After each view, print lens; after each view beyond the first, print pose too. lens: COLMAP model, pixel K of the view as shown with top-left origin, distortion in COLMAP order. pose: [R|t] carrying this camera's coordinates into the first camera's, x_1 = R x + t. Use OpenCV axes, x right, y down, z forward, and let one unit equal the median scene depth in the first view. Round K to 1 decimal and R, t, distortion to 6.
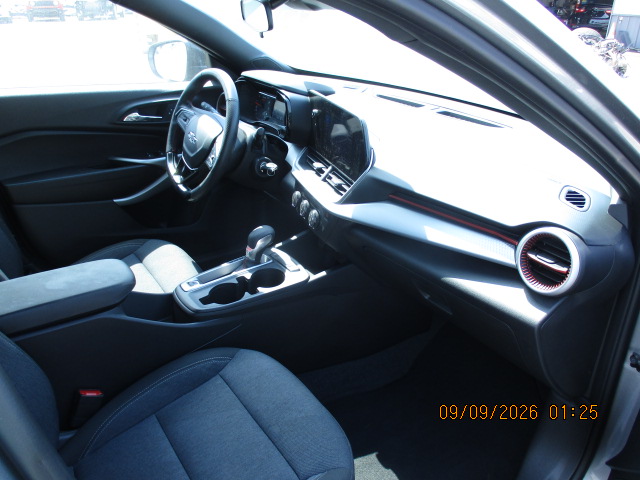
lens RADIAL K [[530.4, 0, 318.6], [0, 530.4, 239.2], [0, 0, 1]] dist [-0.041483, 0.003385]
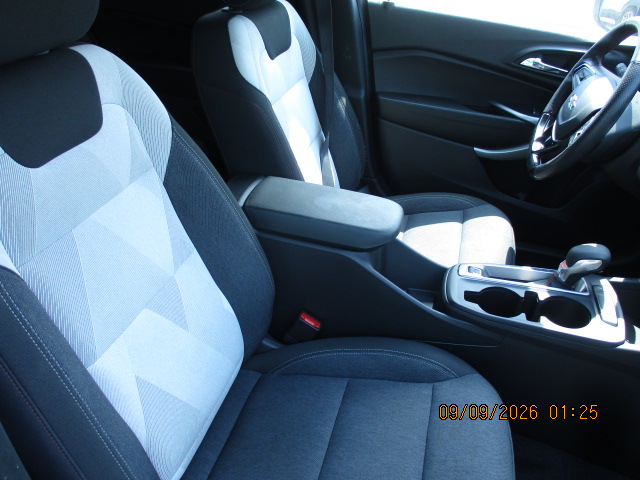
lens RADIAL K [[530.4, 0, 318.6], [0, 530.4, 239.2], [0, 0, 1]] dist [-0.041483, 0.003385]
pose [[0.642044, 0.428943, -0.635443, 0.099103], [-0.373814, 0.898786, 0.229010, -0.053399], [0.669360, 0.090503, 0.737405, 0.227798]]
